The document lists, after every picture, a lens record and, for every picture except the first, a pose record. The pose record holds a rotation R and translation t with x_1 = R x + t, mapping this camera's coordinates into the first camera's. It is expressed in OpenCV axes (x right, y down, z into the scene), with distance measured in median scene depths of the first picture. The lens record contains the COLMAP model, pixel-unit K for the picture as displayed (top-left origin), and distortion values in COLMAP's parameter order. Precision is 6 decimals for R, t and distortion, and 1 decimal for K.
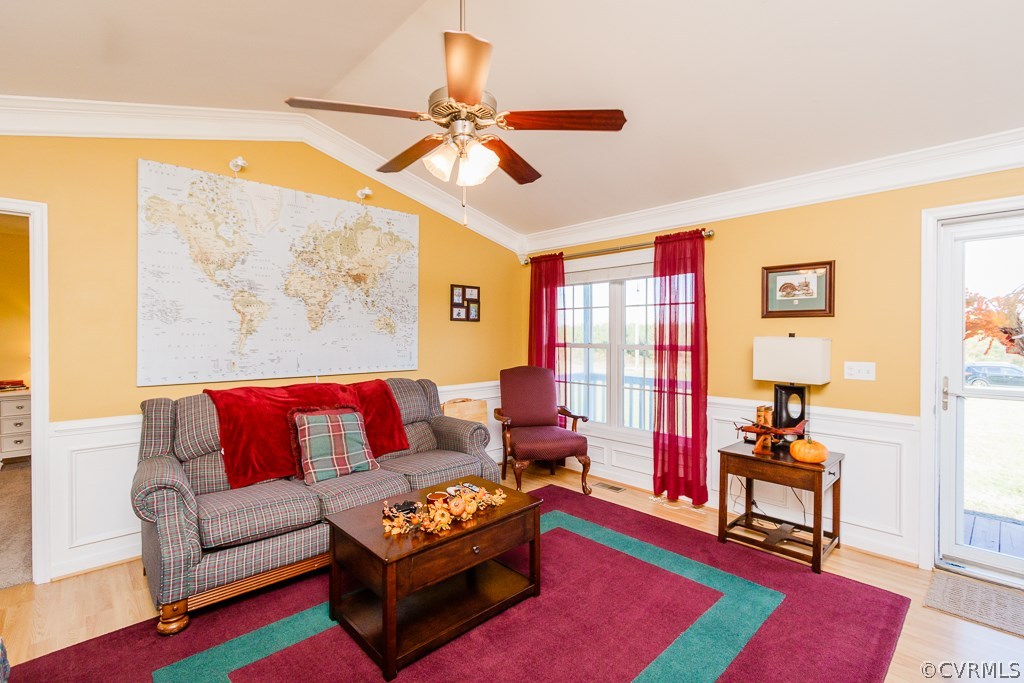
lens RADIAL K [[477.7, 0, 510.4], [0, 477.7, 337.7], [0, 0, 1]] dist [0.002098, 0.000153]
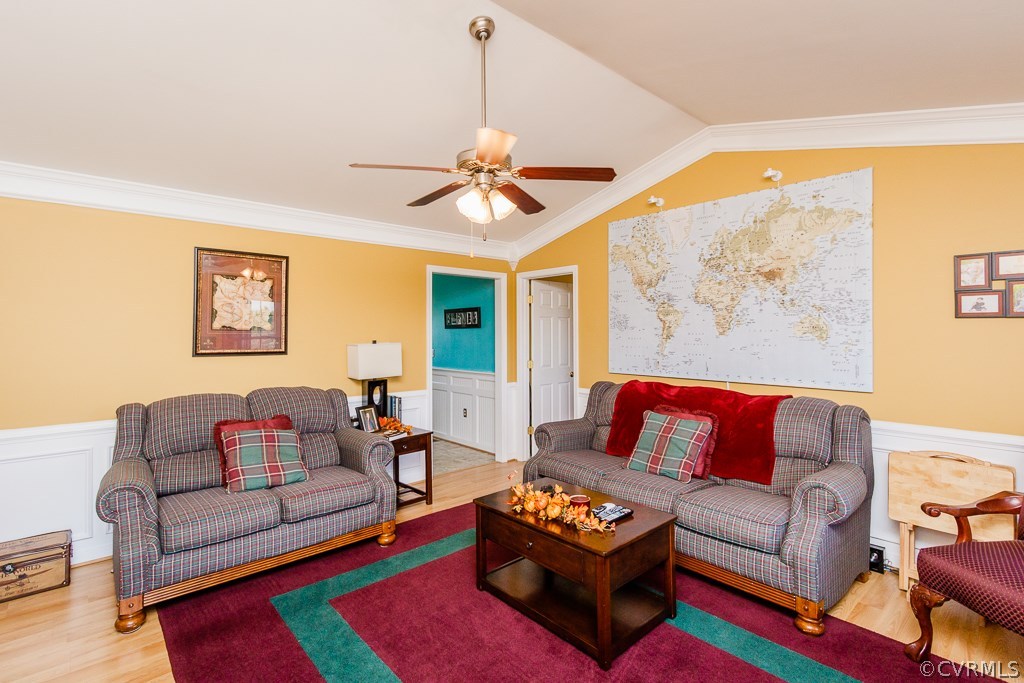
lens RADIAL K [[458.4, 0, 508.5], [0, 458.4, 335.4], [0, 0, 1]] dist [-0.000490, -0.000236]
pose [[-0.026888, -0.000218, -0.999638, 0.546950], [-0.012624, 0.999920, 0.000121, -0.009545], [0.999559, 0.012623, -0.026889, 0.574042]]
